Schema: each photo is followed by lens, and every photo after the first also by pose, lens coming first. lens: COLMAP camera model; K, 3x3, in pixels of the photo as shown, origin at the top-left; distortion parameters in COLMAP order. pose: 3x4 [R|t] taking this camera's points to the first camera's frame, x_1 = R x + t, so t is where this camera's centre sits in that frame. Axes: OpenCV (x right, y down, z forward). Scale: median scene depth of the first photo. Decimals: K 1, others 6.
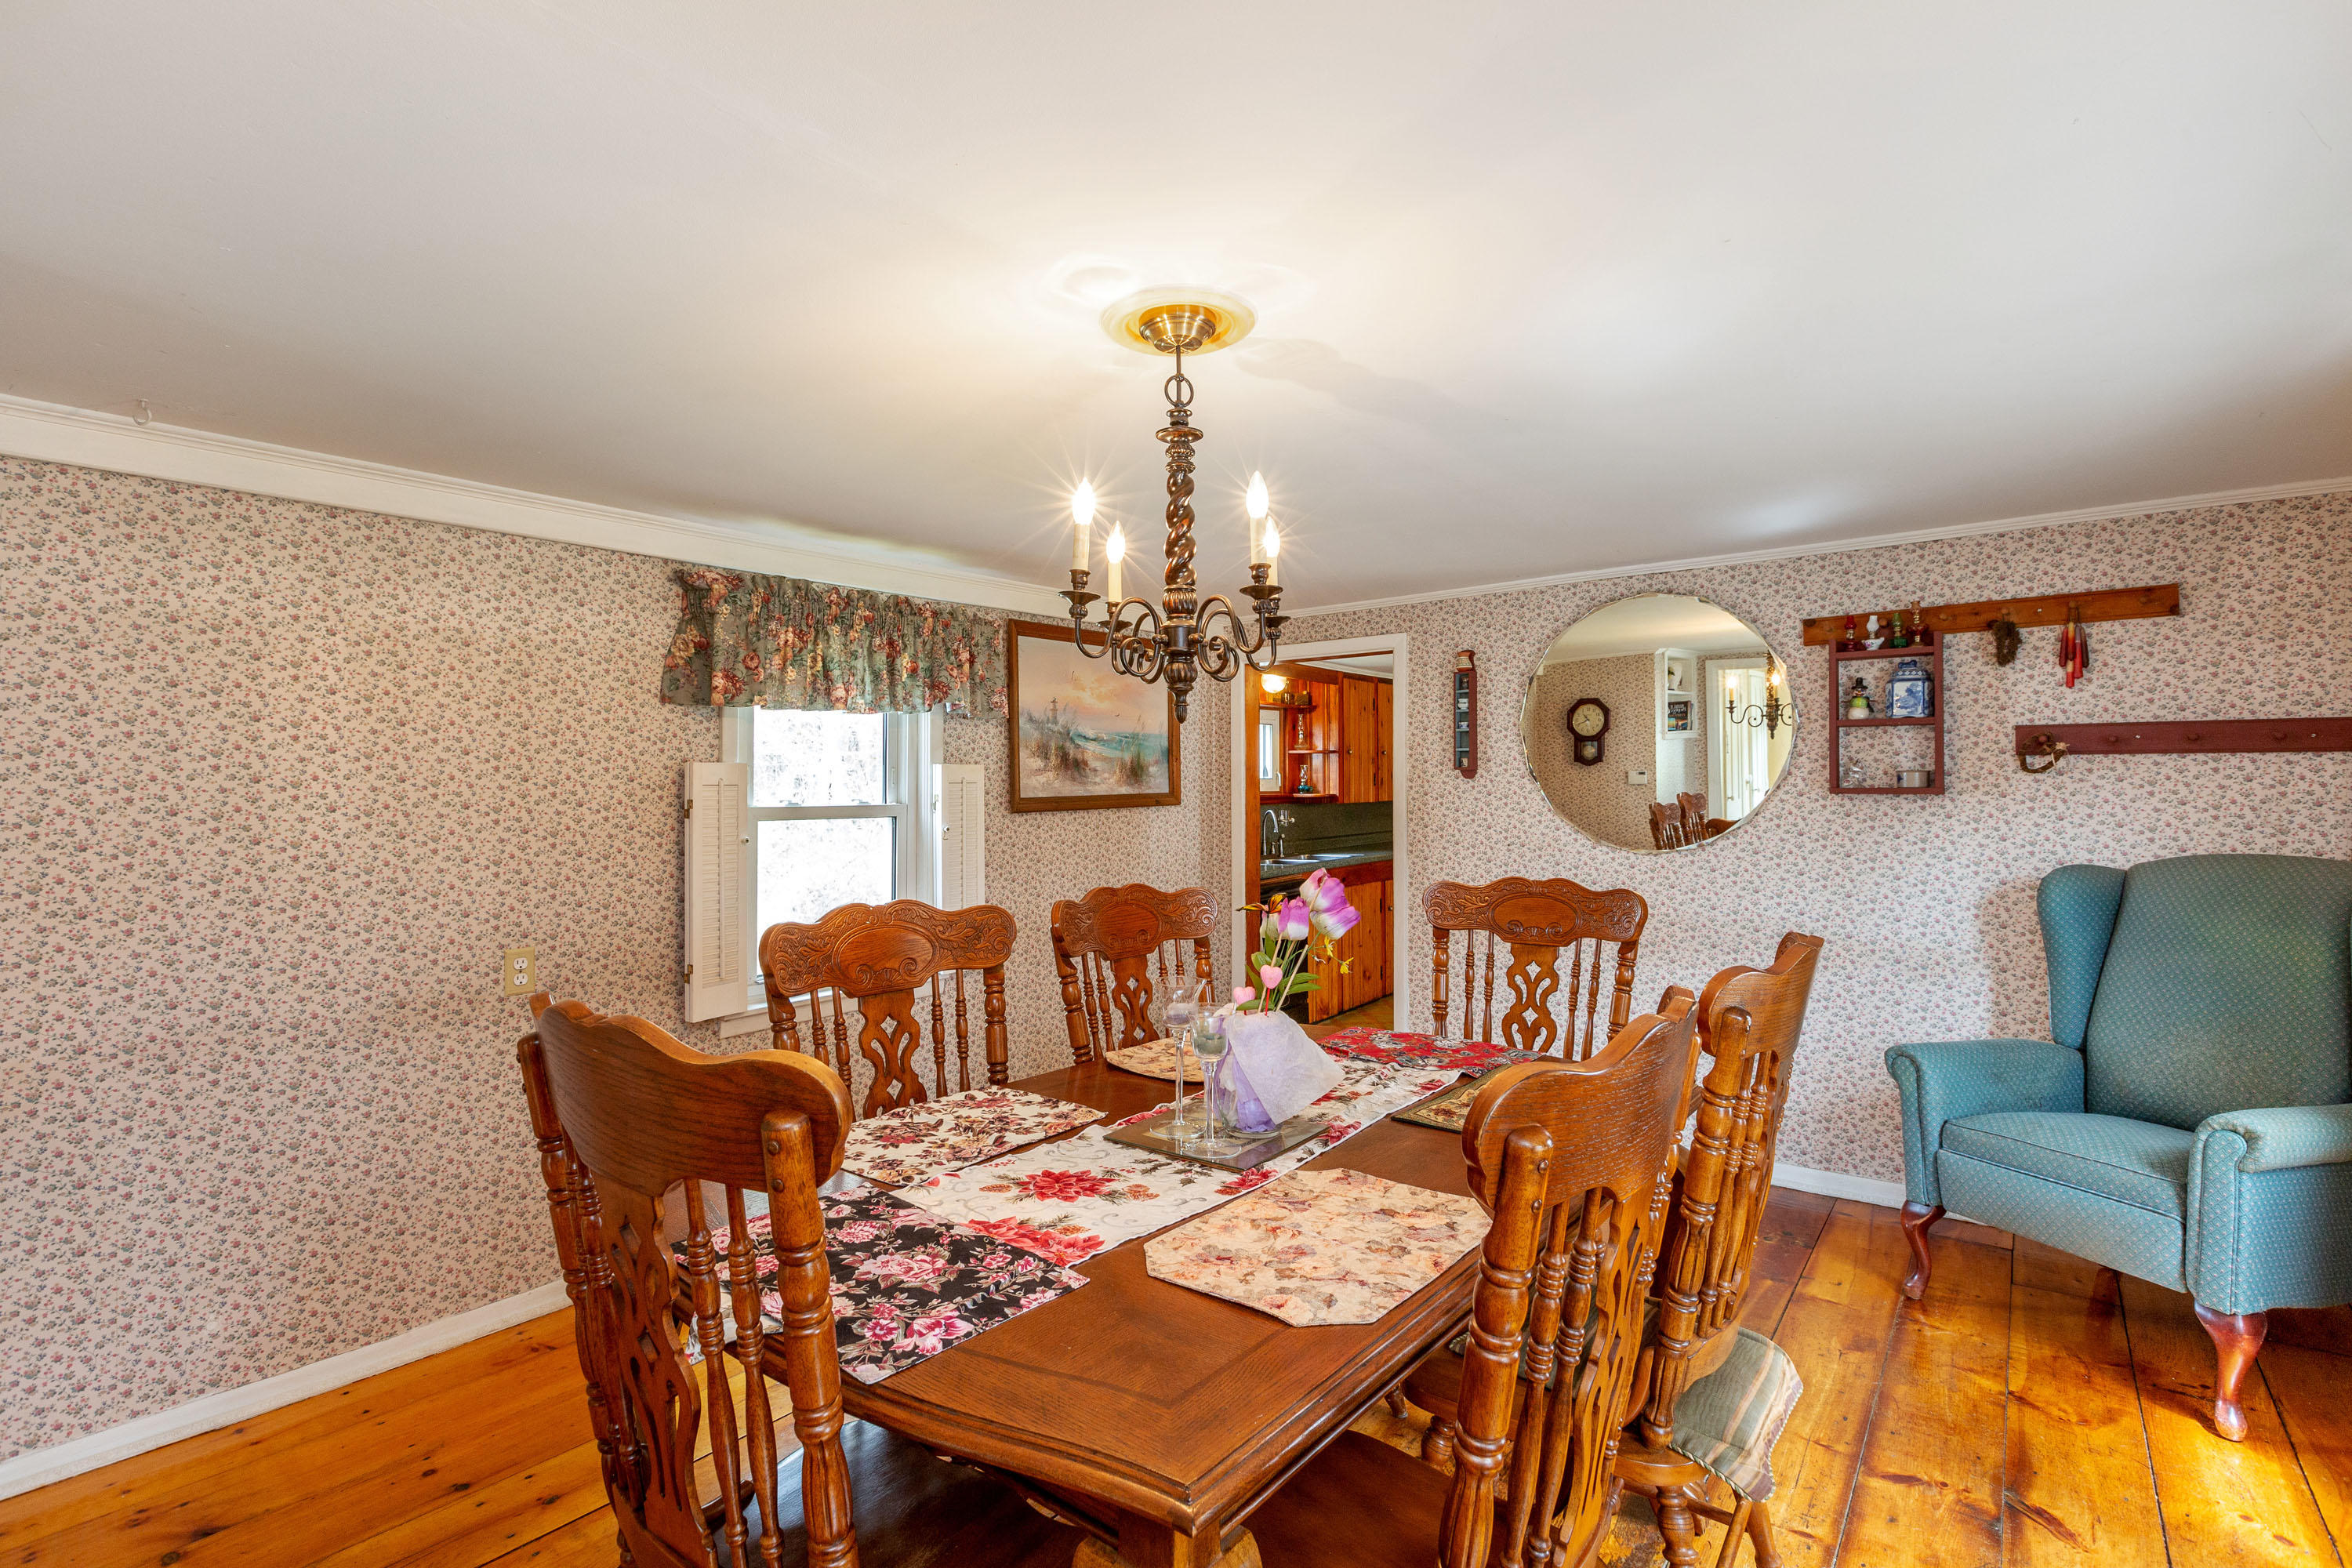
lens RADIAL K [[1146.8, 0, 1176.0], [0, 1146.8, 784.0], [0, 0, 1]] dist [-0.005270, -0.000322]
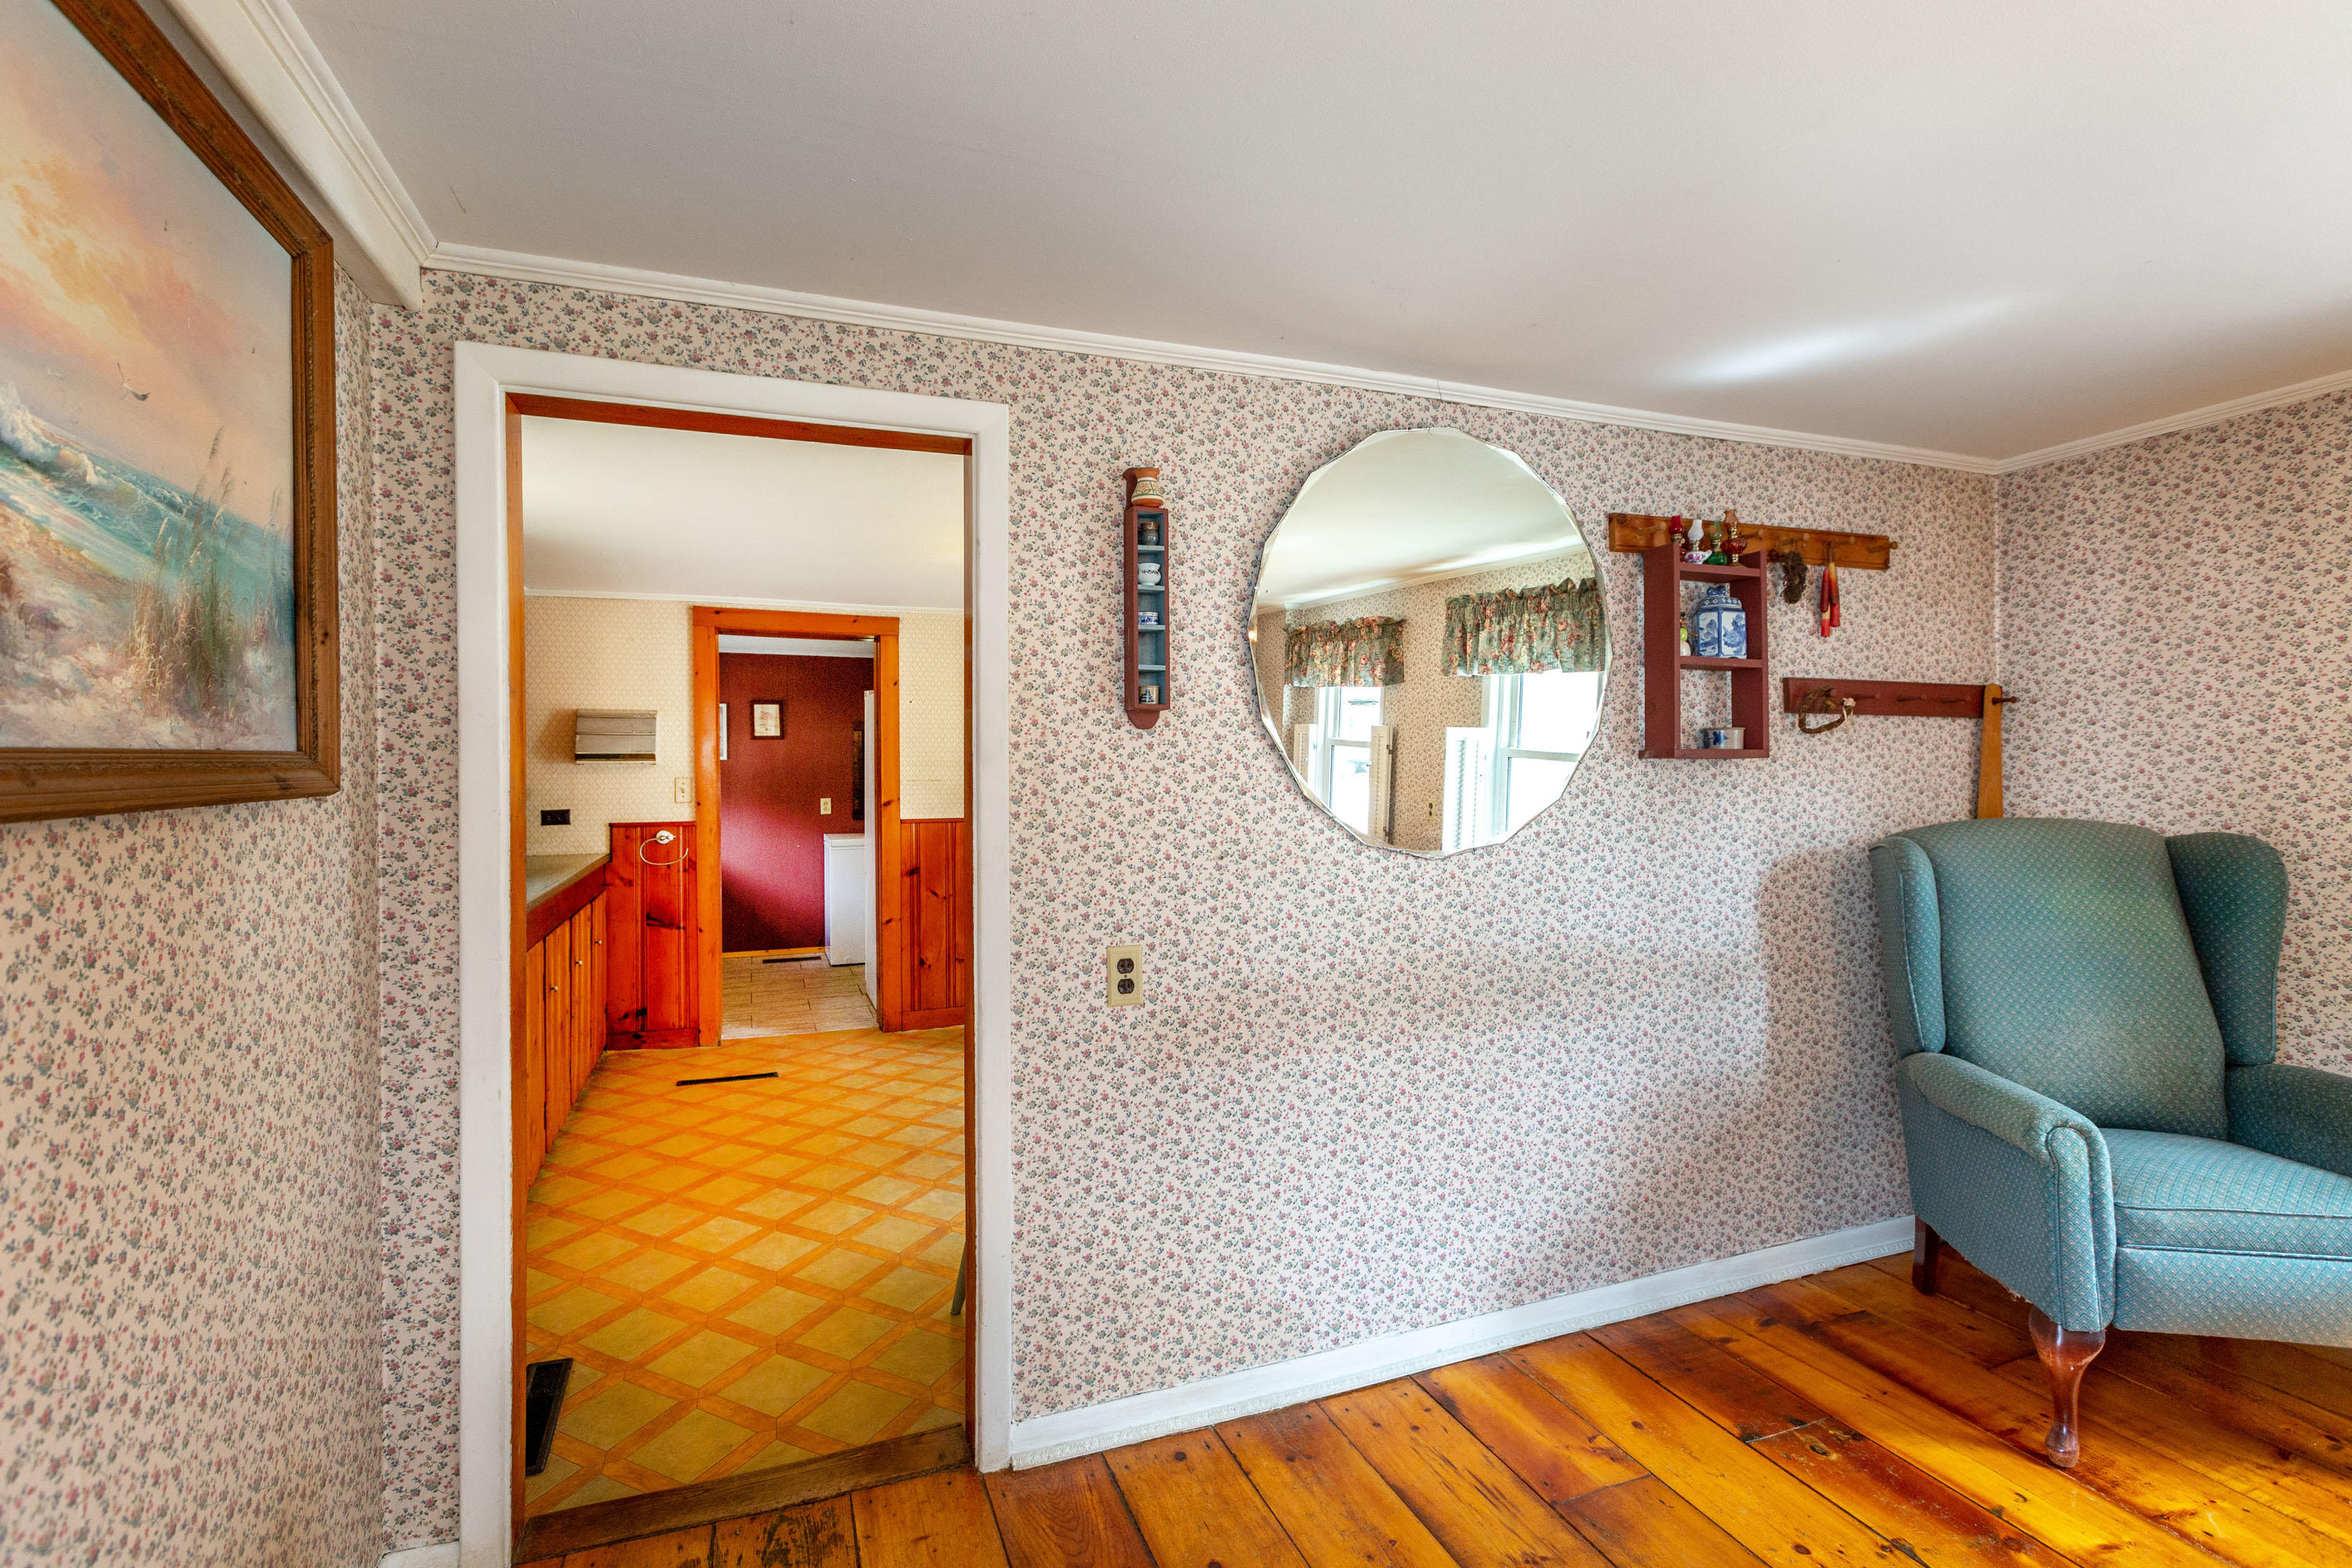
lens RADIAL K [[1061.9, 0, 1178.4], [0, 1061.9, 771.3], [0, 0, 1]] dist [0.000610, -0.000068]
pose [[0.512149, -0.000029, 0.858897, -0.174312], [0.001029, 0.999999, -0.000580, 0.018780], [-0.858896, 0.001181, 0.512149, 1.005634]]
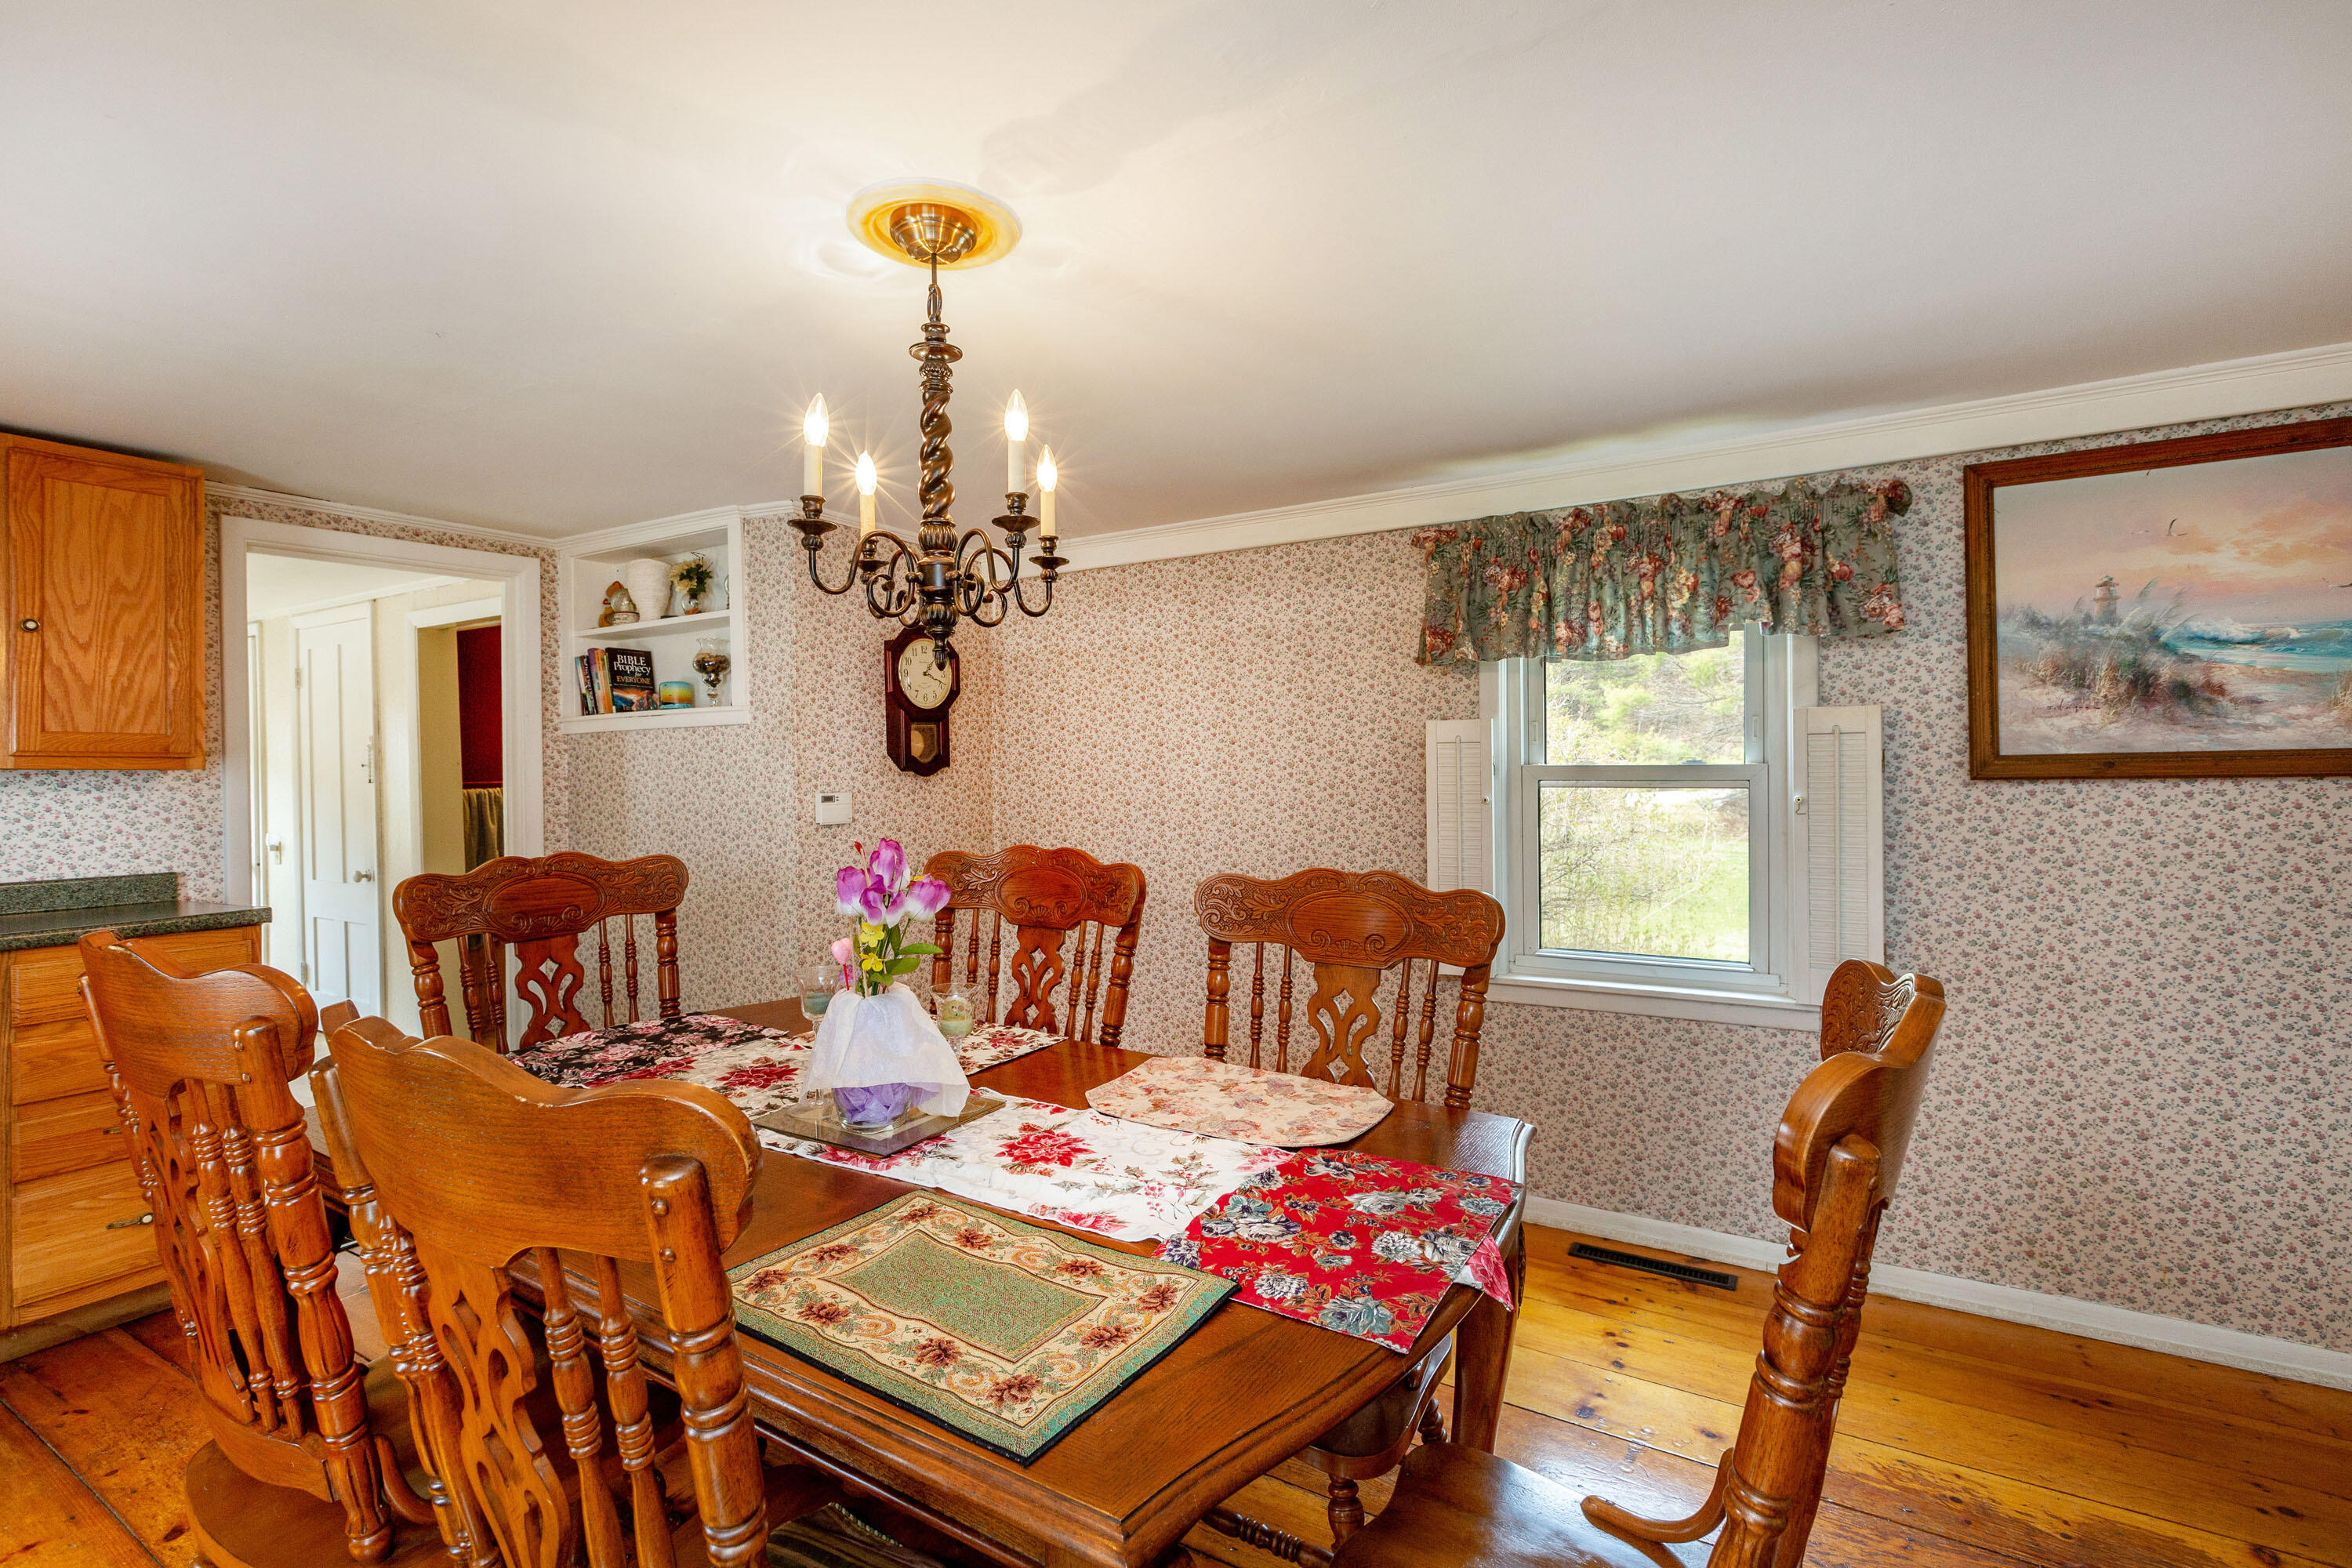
lens RADIAL K [[1146.8, 0, 1176.0], [0, 1146.8, 784.0], [0, 0, 1]] dist [-0.005270, -0.000322]
pose [[0.069451, 0.028591, -0.997176, 0.552398], [0.014422, 0.999456, 0.029661, 0.003785], [0.997481, -0.016442, 0.069000, 0.658257]]
